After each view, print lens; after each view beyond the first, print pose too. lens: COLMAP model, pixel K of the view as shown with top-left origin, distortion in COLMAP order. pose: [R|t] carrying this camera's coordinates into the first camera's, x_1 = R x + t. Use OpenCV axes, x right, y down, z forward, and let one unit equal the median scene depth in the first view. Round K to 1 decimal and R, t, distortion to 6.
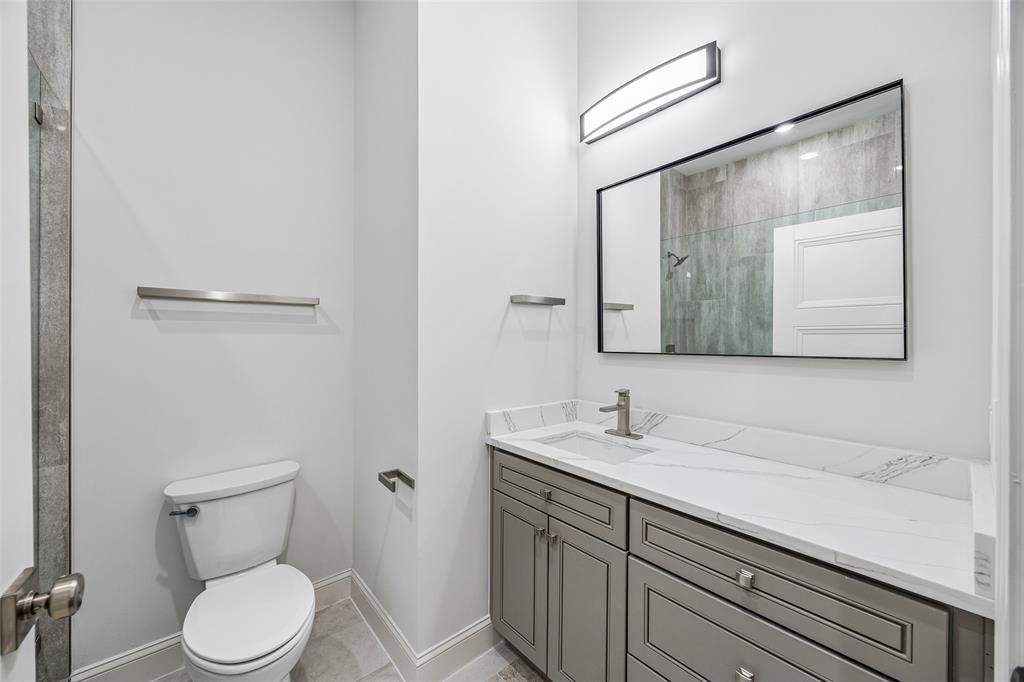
lens RADIAL K [[387.3, 0, 514.9], [0, 387.3, 339.4], [0, 0, 1]] dist [0.000098, 0.000162]
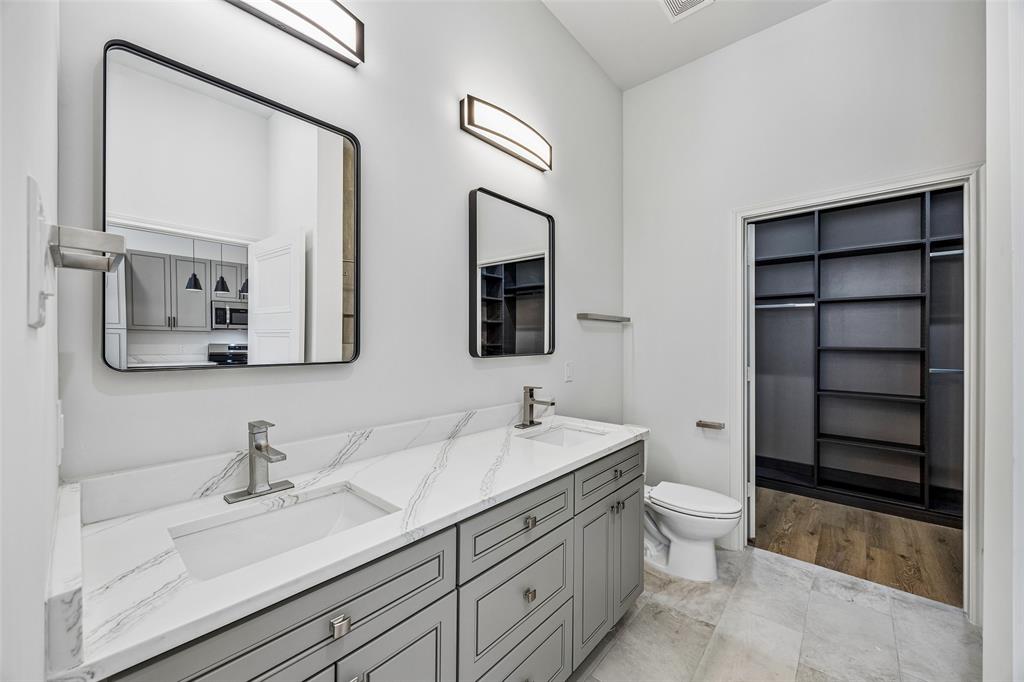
lens RADIAL K [[387.3, 0, 514.9], [0, 387.3, 339.4], [0, 0, 1]] dist [0.000098, 0.000162]
pose [[-0.120060, -0.003030, 0.992762, -0.295239], [-0.009944, 0.999949, 0.001849, -0.010260], [-0.992717, -0.009650, -0.120084, 0.483661]]
